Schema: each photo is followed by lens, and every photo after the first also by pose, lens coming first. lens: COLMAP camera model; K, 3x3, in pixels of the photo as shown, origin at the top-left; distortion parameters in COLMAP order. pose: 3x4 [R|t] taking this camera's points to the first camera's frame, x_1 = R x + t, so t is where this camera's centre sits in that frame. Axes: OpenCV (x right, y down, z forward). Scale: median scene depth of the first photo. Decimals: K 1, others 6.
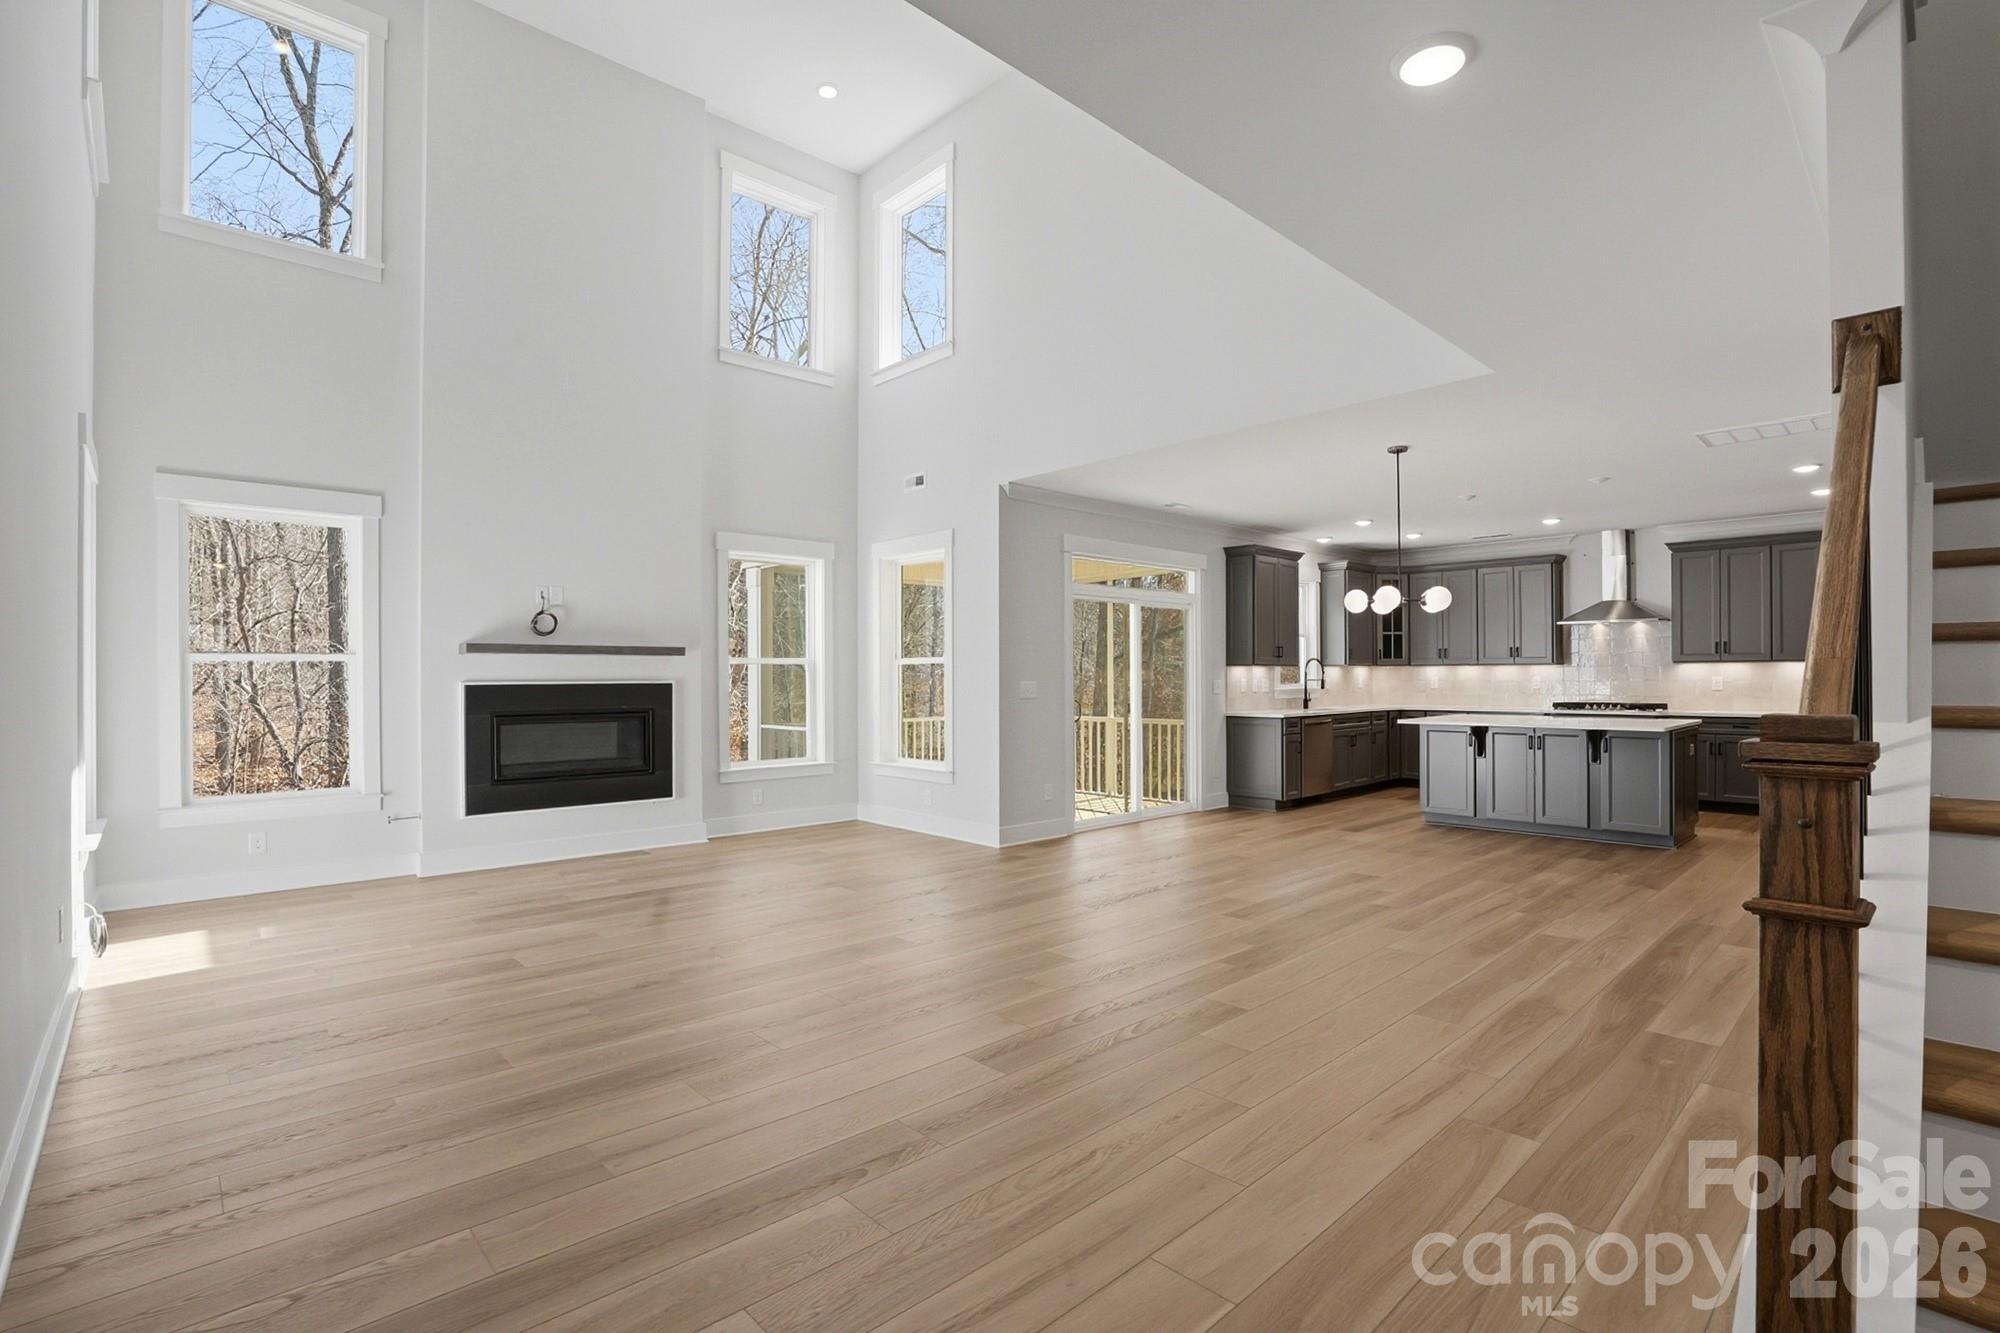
lens RADIAL K [[920.7, 0, 1017.0], [0, 920.7, 670.0], [0, 0, 1]] dist [-0.018512, 0.000092]
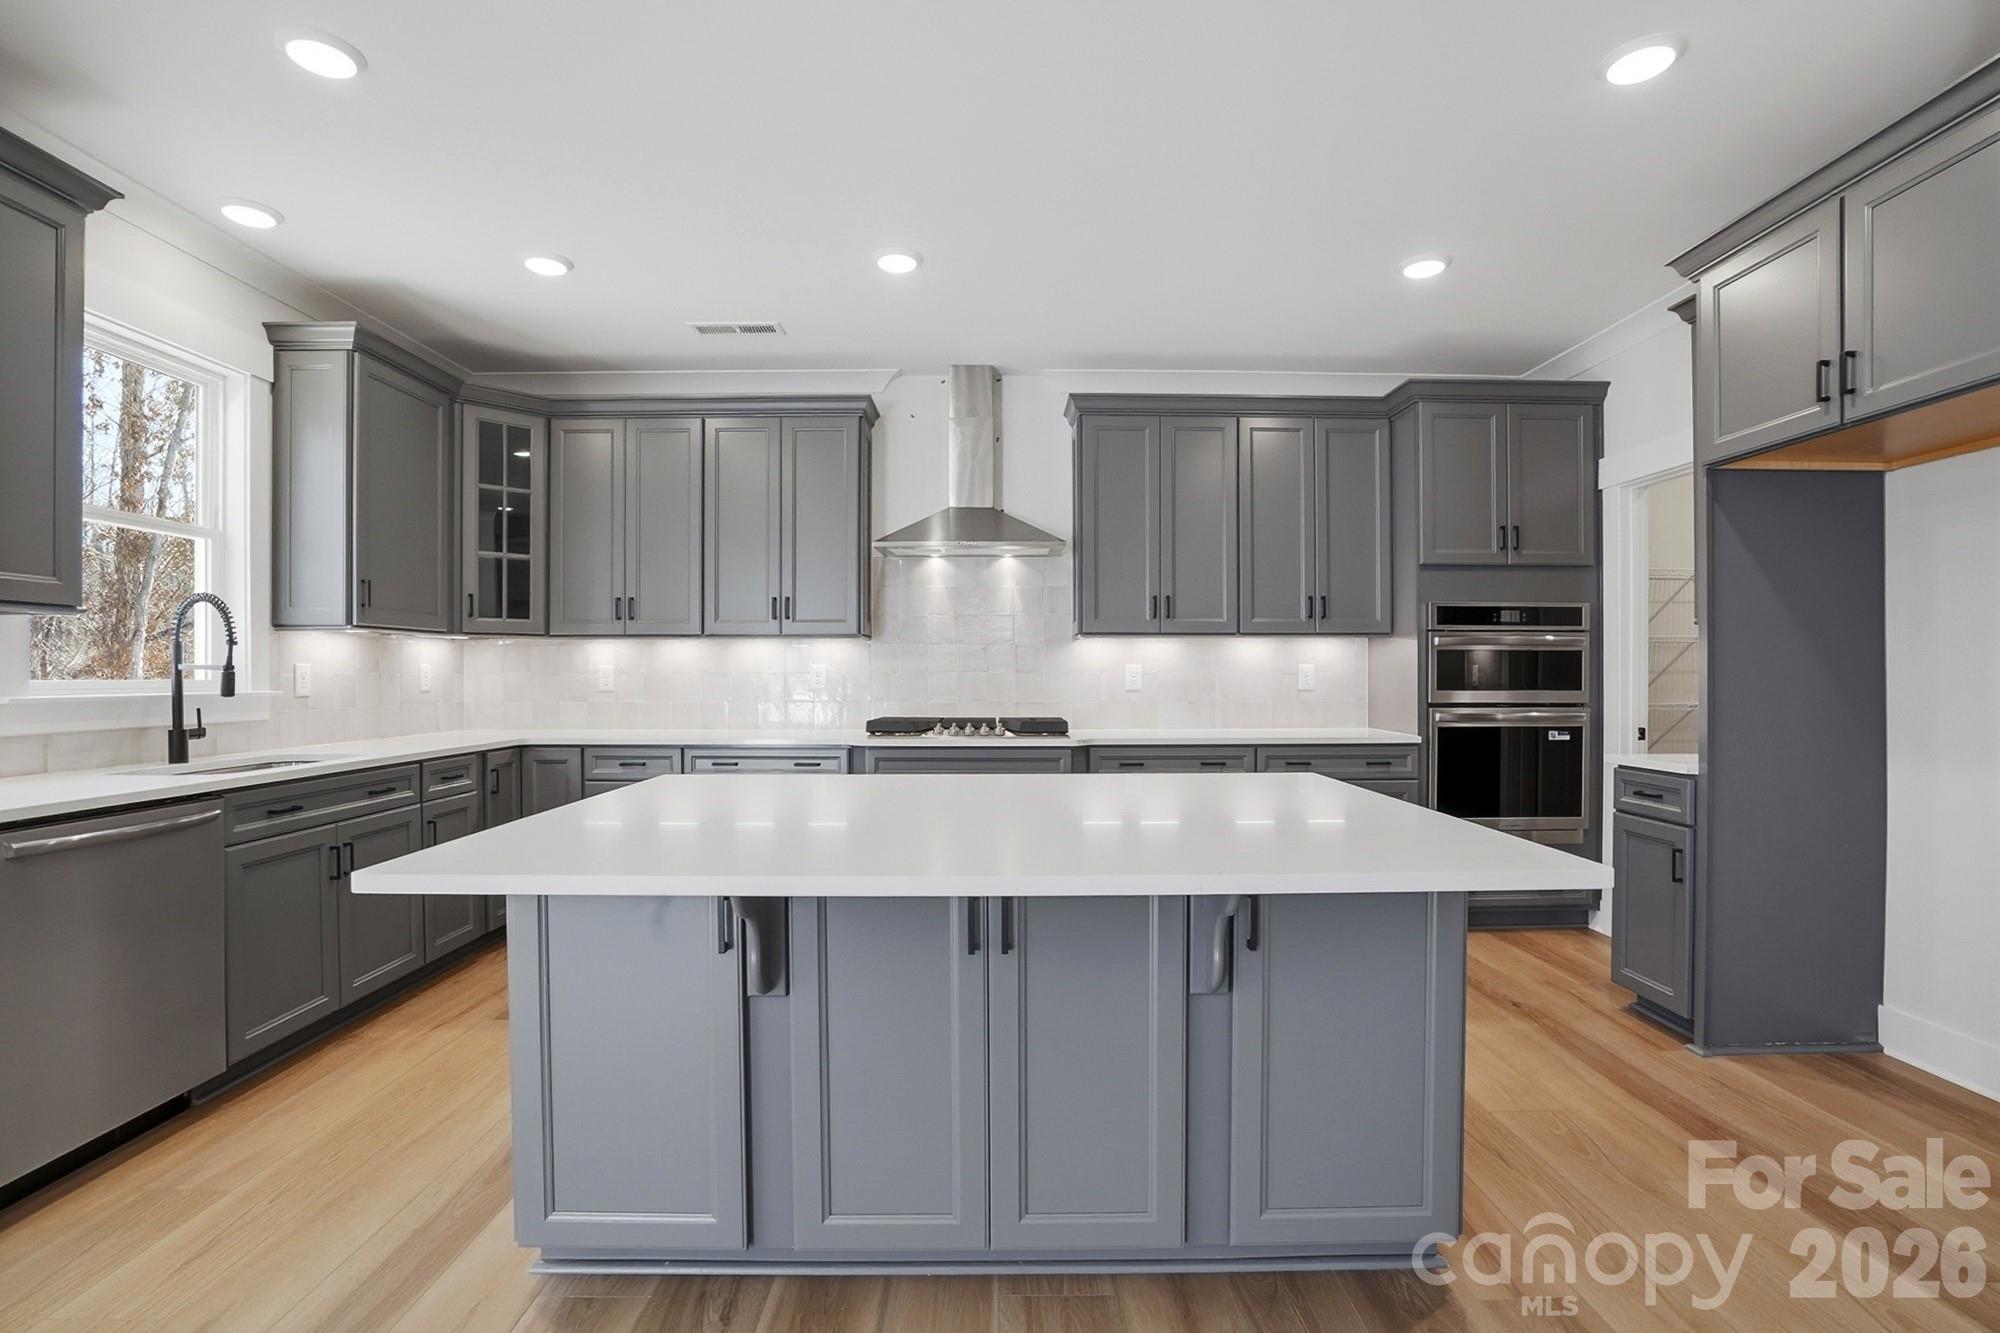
lens RADIAL K [[920.7, 0, 1012.0], [0, 920.7, 670.0], [0, 0, 1]] dist [-0.018512, 0.000092]
pose [[0.678101, 0.006332, 0.734942, 0.298602], [-0.005027, 0.999979, -0.003978, 0.012328], [-0.734952, -0.000997, 0.678119, 0.632671]]
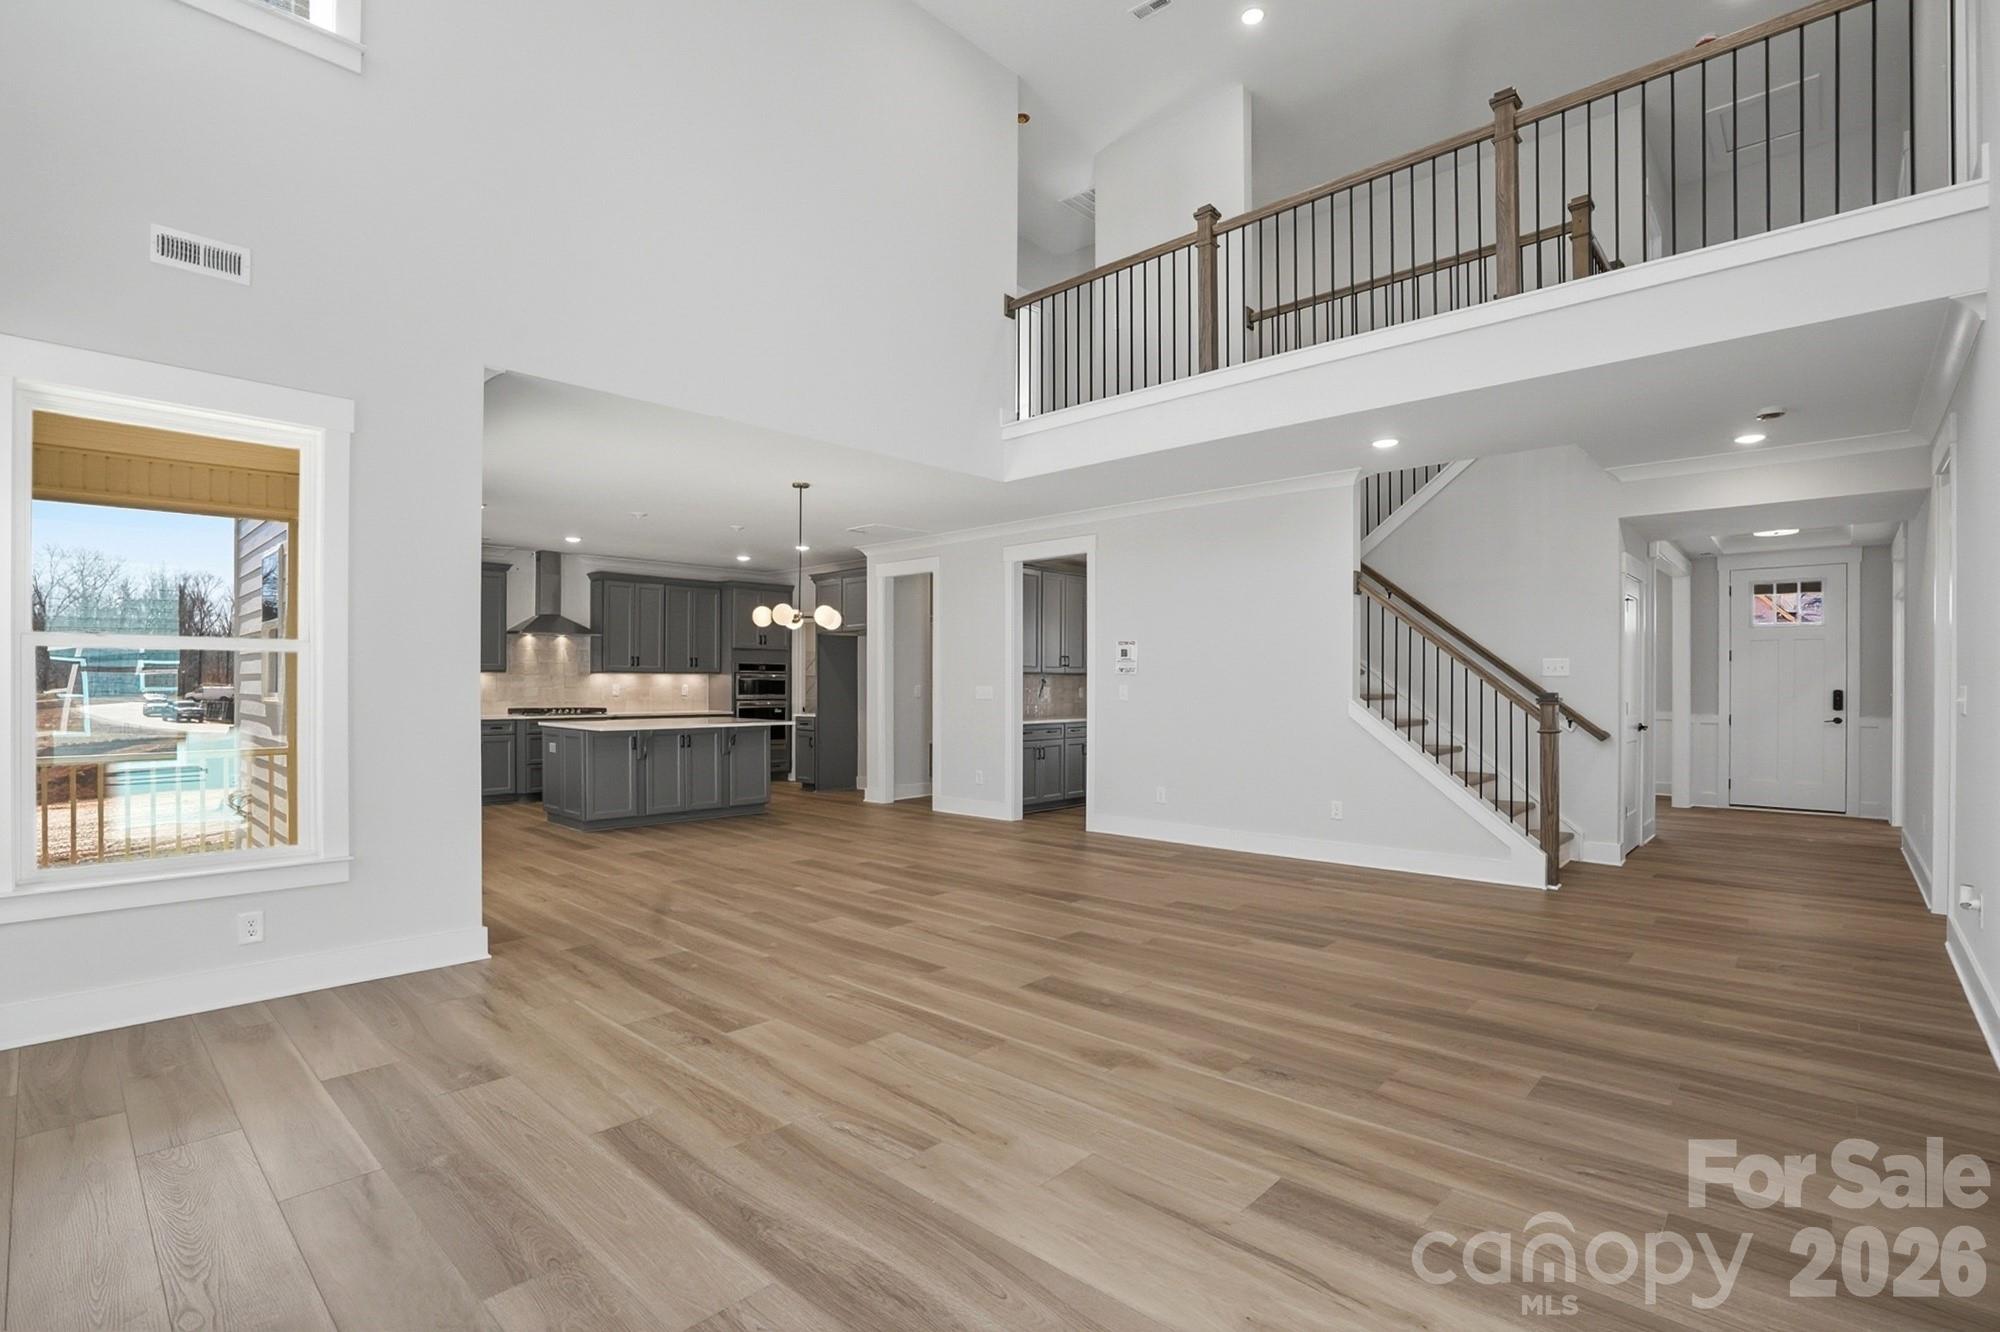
lens RADIAL K [[920.7, 0, 1000.0], [0, 920.7, 677.9], [0, 0, 1]] dist [-0.018512, 0.000092]
pose [[-0.076523, 0.010368, 0.997014, -0.475887], [-0.004380, 0.999933, -0.010734, 0.008391], [-0.997058, -0.005189, -0.076472, 0.531495]]
